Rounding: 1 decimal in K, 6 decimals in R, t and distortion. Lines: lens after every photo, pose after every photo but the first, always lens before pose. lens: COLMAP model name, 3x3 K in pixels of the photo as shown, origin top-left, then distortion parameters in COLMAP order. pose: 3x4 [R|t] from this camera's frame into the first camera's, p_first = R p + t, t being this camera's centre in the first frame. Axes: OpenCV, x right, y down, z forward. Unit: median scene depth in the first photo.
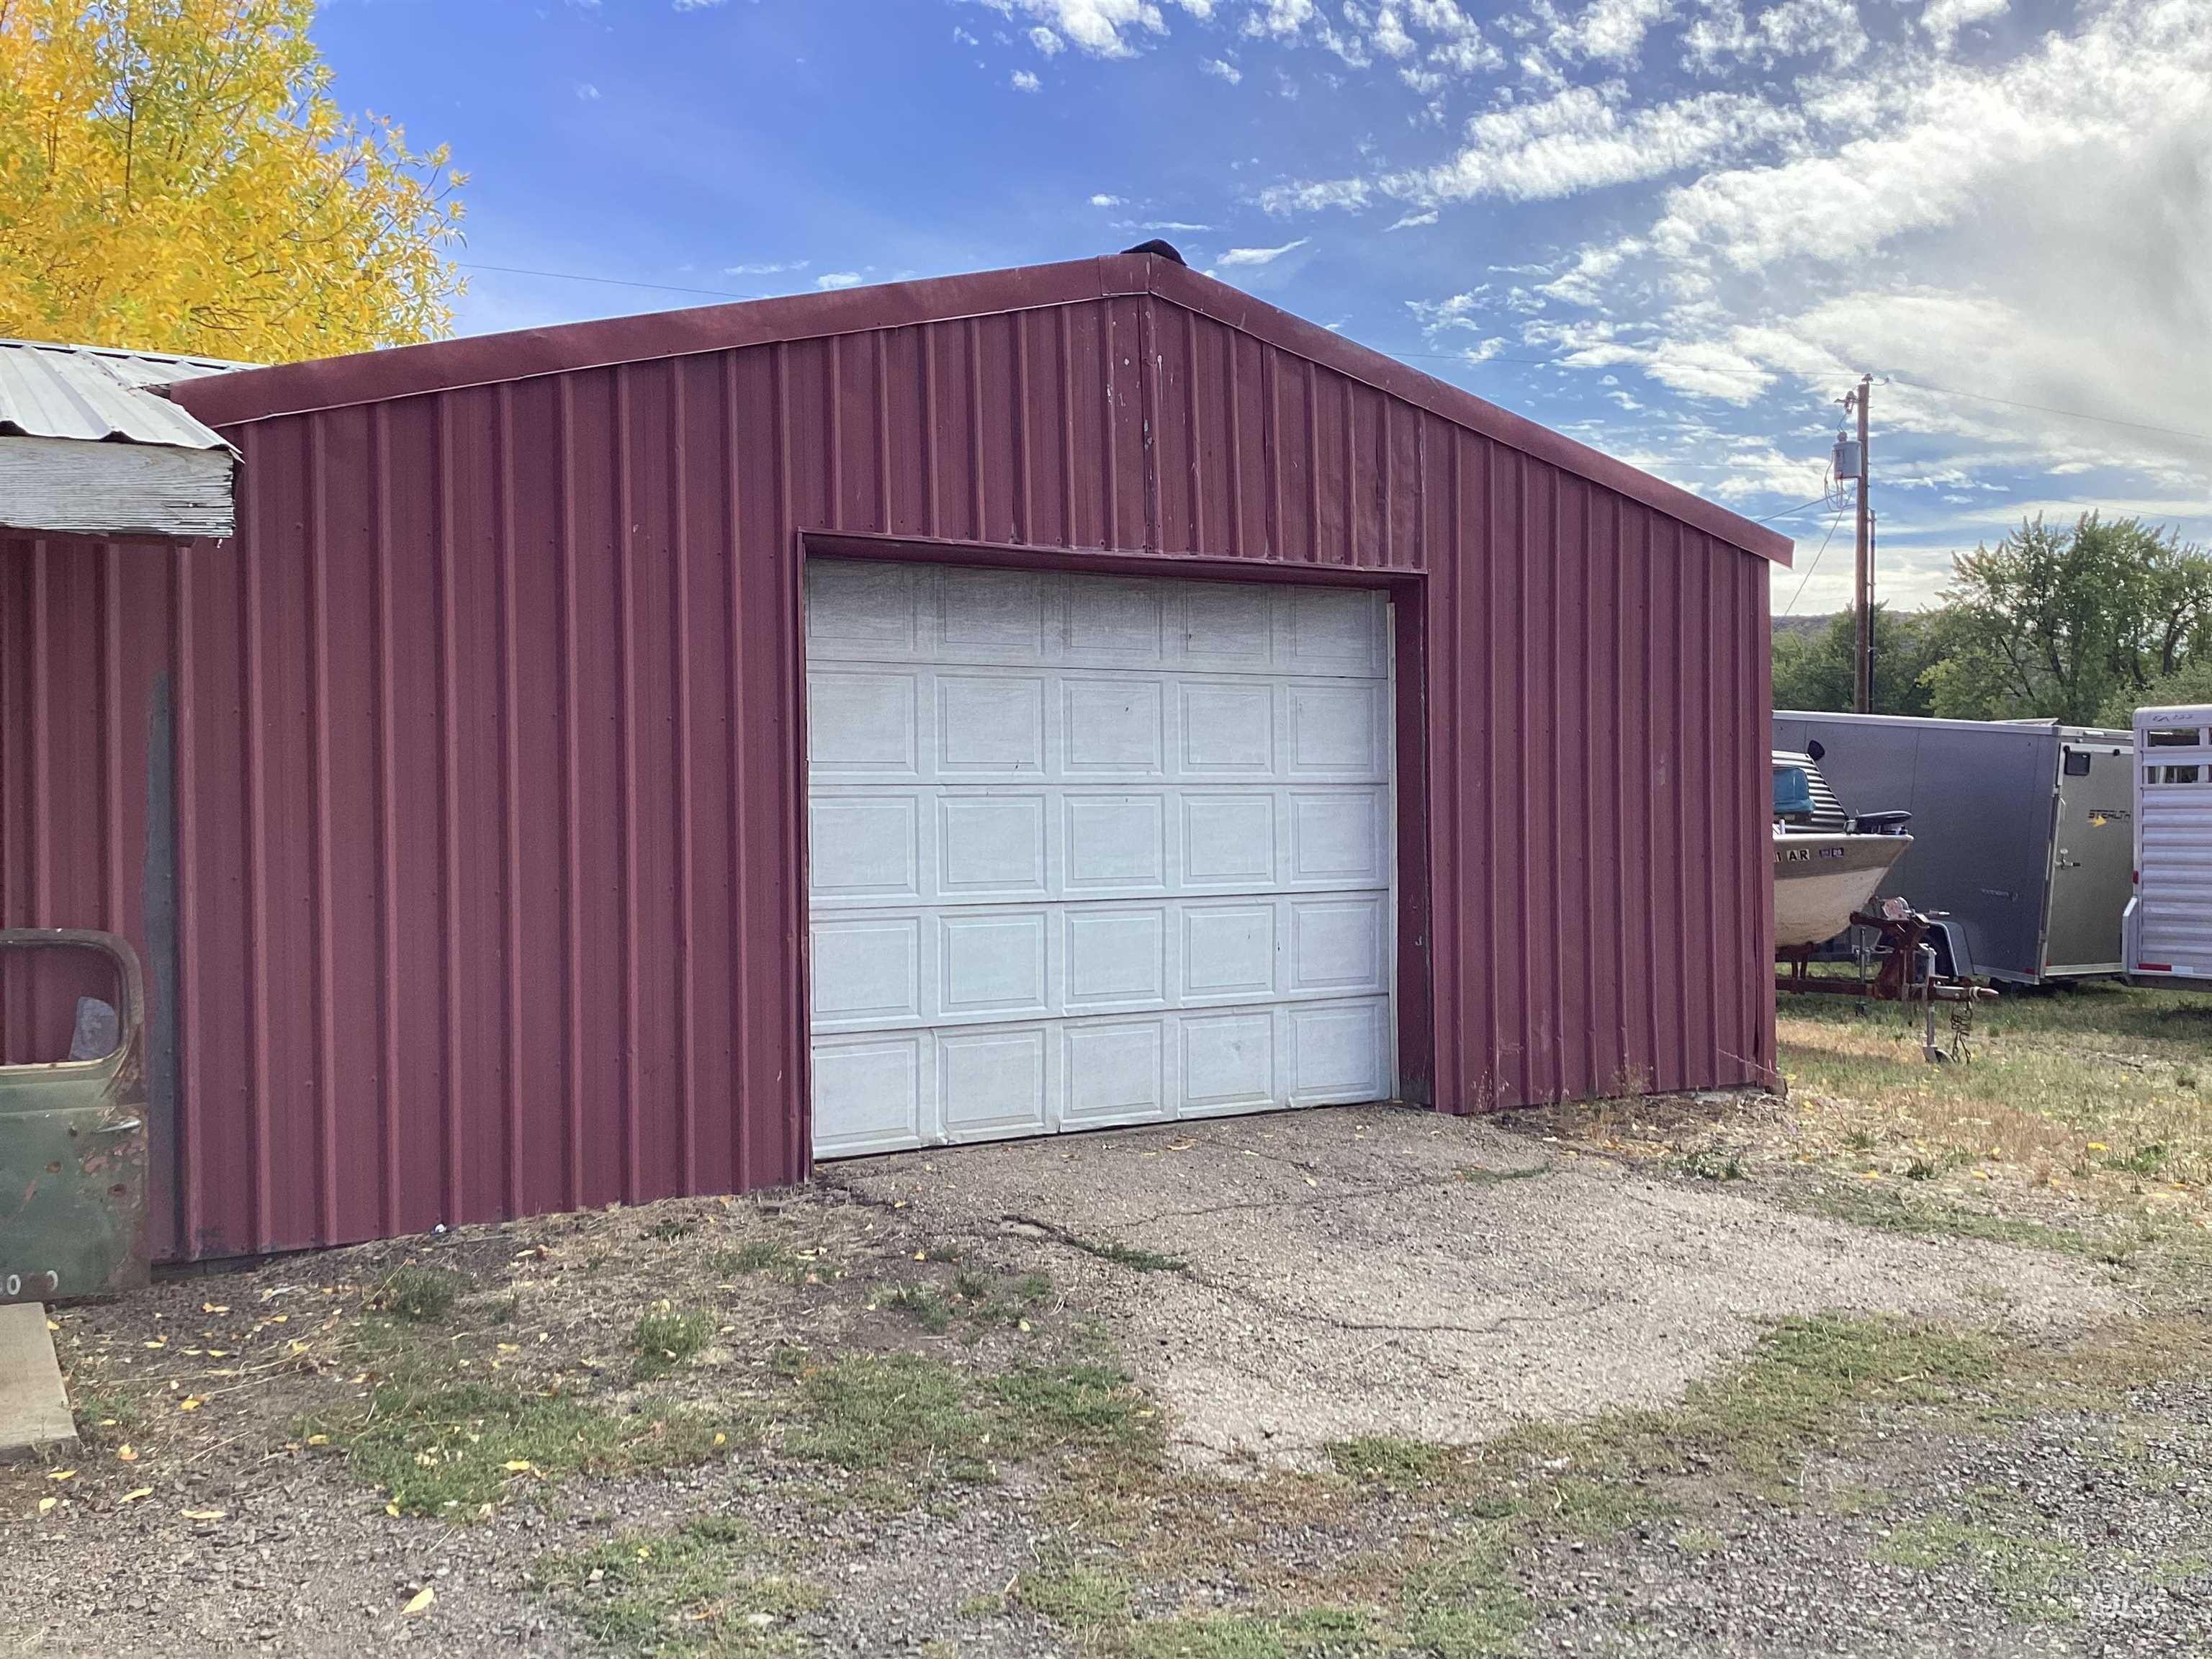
lens RADIAL K [[2248.4, 0, 1106.6], [0, 2248.4, 829.5], [0, 0, 1]] dist [0.103262, -0.210758]
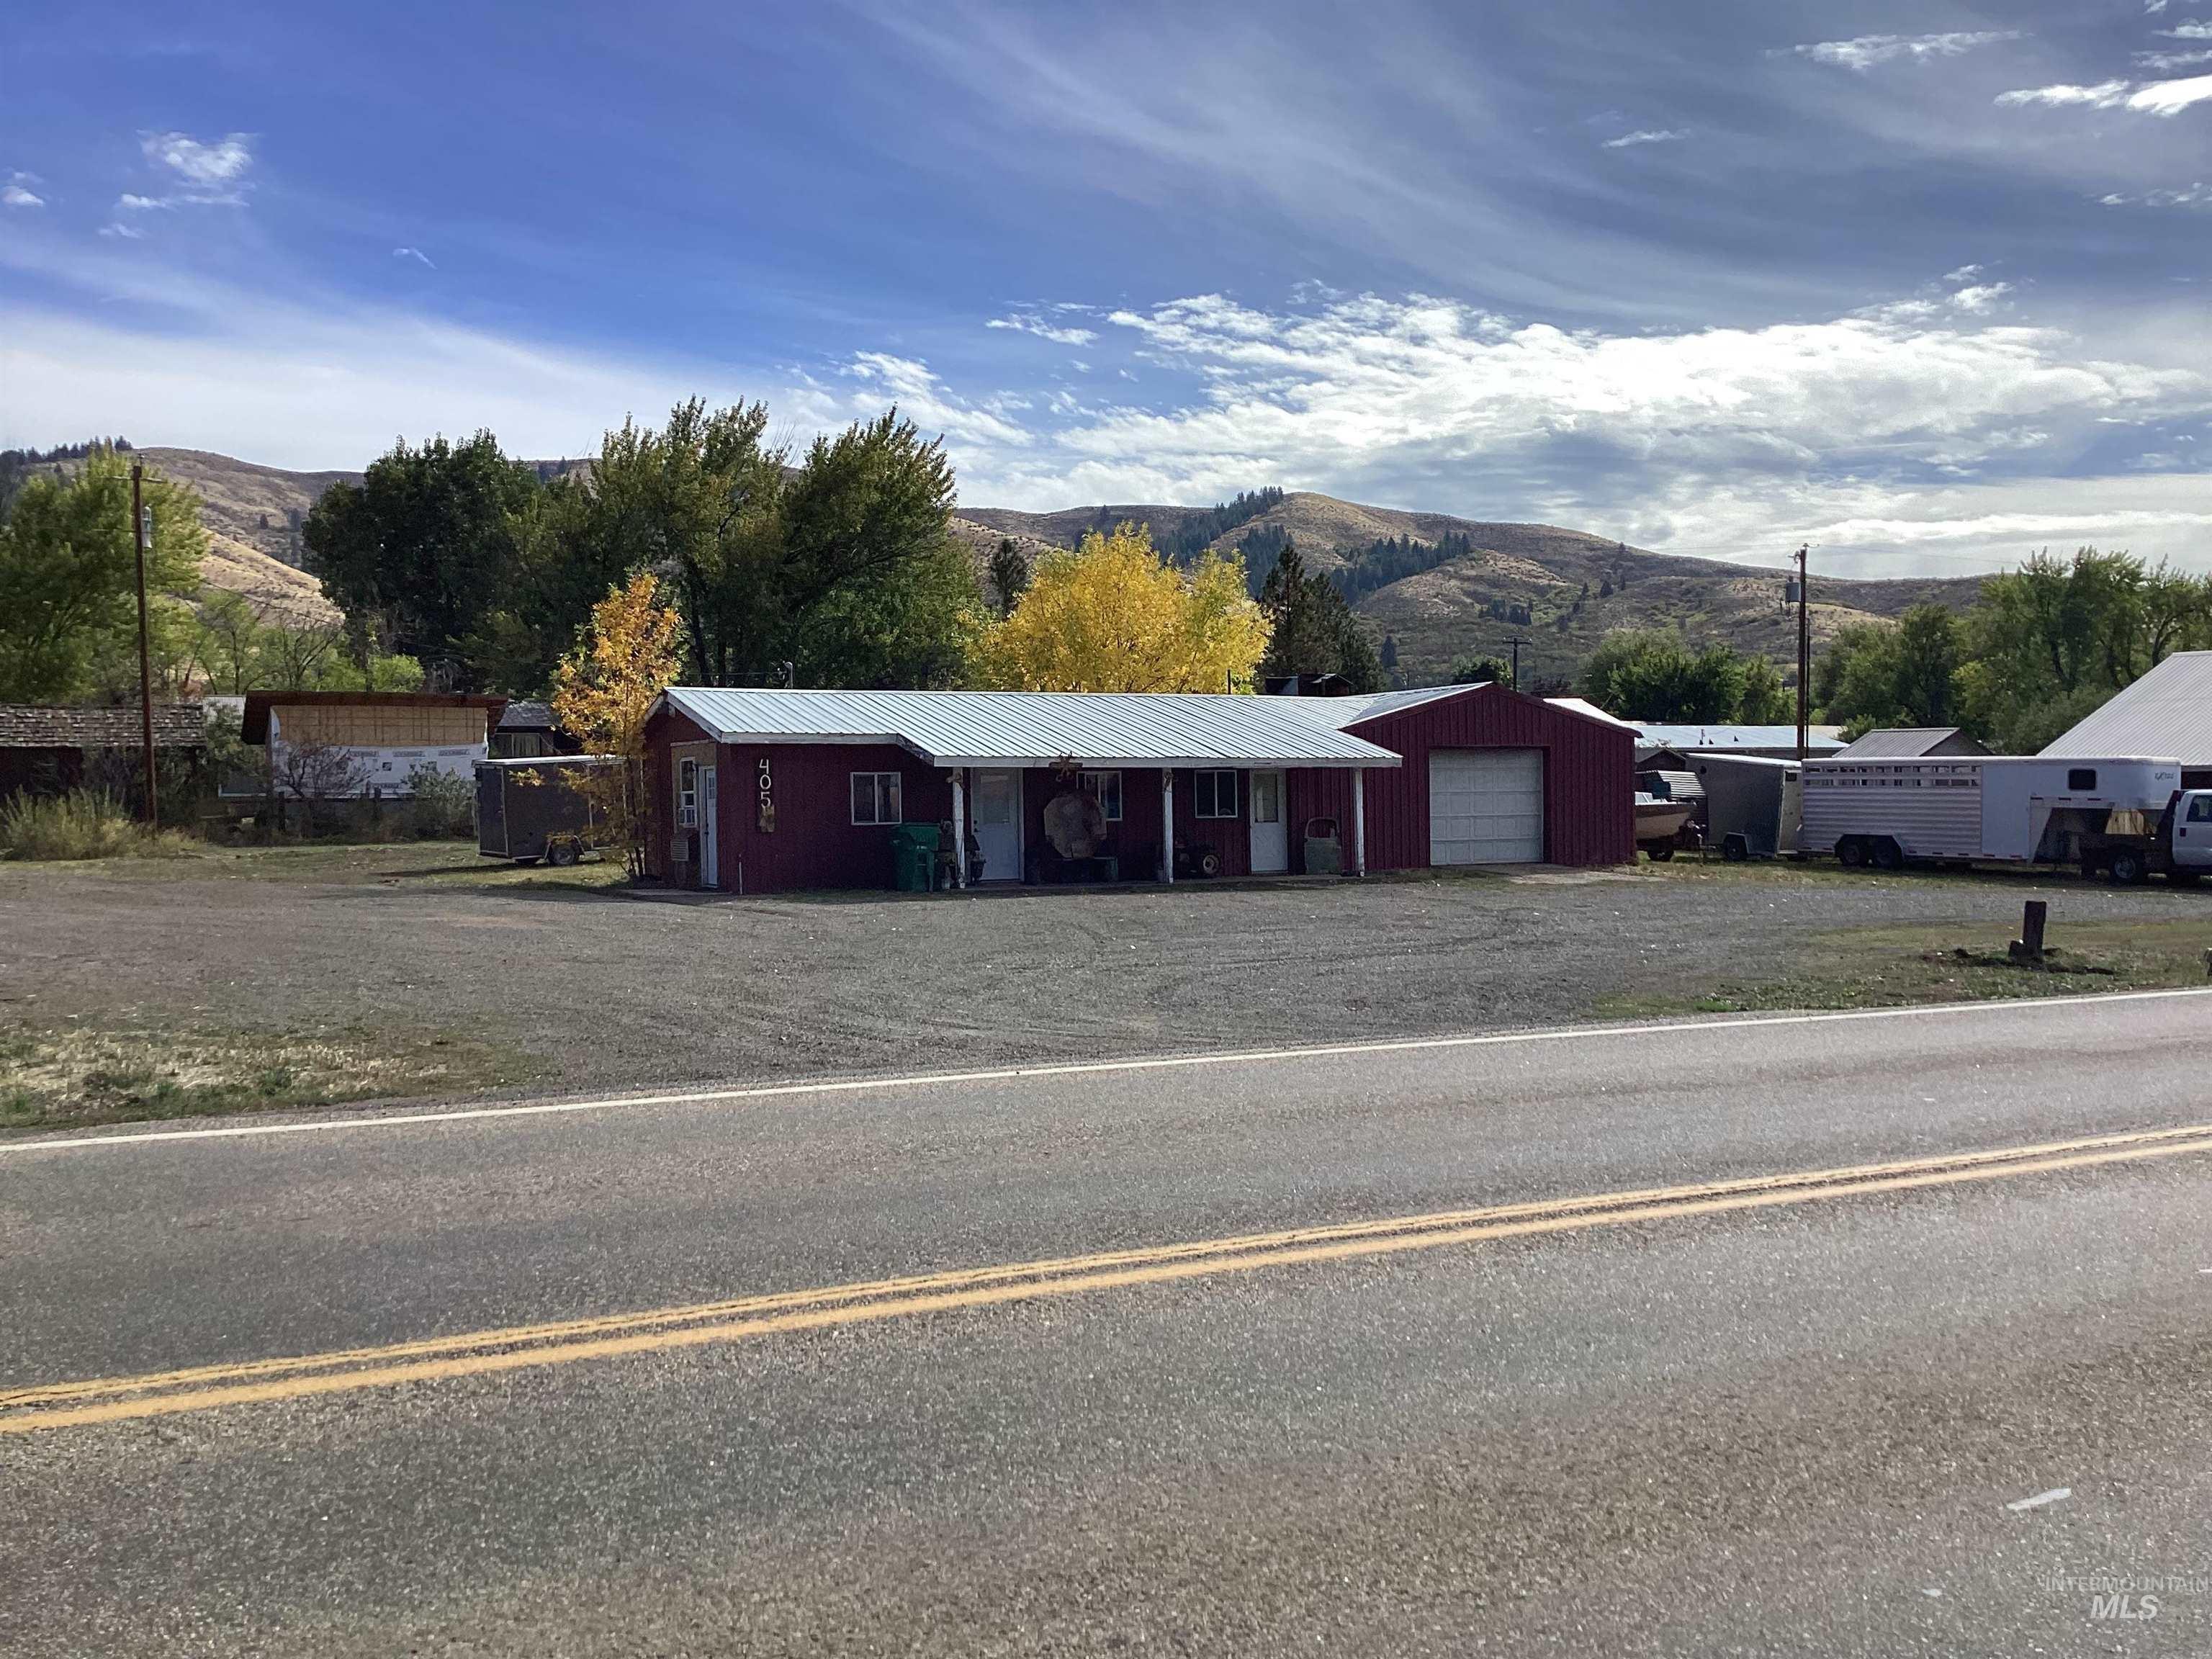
lens RADIAL K [[2248.4, 0, 1104.1], [0, 2248.4, 821.4], [0, 0, 1]] dist [0.103262, -0.210758]
pose [[0.998342, 0.007215, -0.057114, -0.111687], [-0.006371, 0.999868, 0.014940, -0.005072], [0.057214, -0.014552, 0.998256, -0.808850]]
